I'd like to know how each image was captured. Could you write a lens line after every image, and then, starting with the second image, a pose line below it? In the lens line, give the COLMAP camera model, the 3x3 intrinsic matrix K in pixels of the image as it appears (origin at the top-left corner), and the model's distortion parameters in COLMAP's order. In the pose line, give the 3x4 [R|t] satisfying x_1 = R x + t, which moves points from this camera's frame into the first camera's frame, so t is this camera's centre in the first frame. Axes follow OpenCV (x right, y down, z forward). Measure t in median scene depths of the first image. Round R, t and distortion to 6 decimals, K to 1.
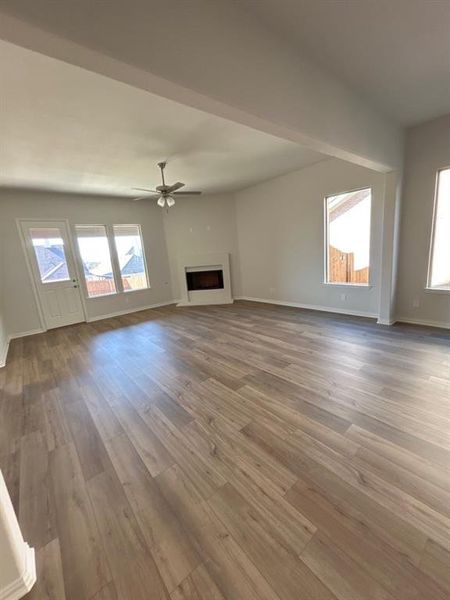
lens RADIAL K [[242.6, 0, 226.6], [0, 242.6, 302.6], [0, 0, 1]] dist [0.002590, 0.000069]
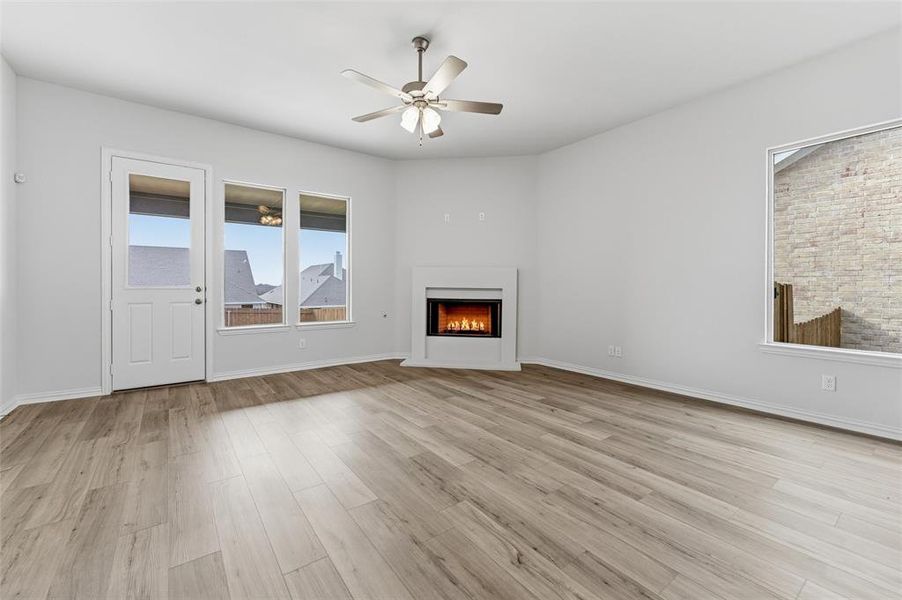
lens RADIAL K [[382.0, 0, 449.8], [0, 382.0, 290.8], [0, 0, 1]] dist [-0.003179, 0.001535]
pose [[0.994559, 0.086396, -0.058203, -0.106911], [-0.096065, 0.976751, -0.191649, 0.008408], [0.040292, 0.196198, 0.979736, 0.321145]]
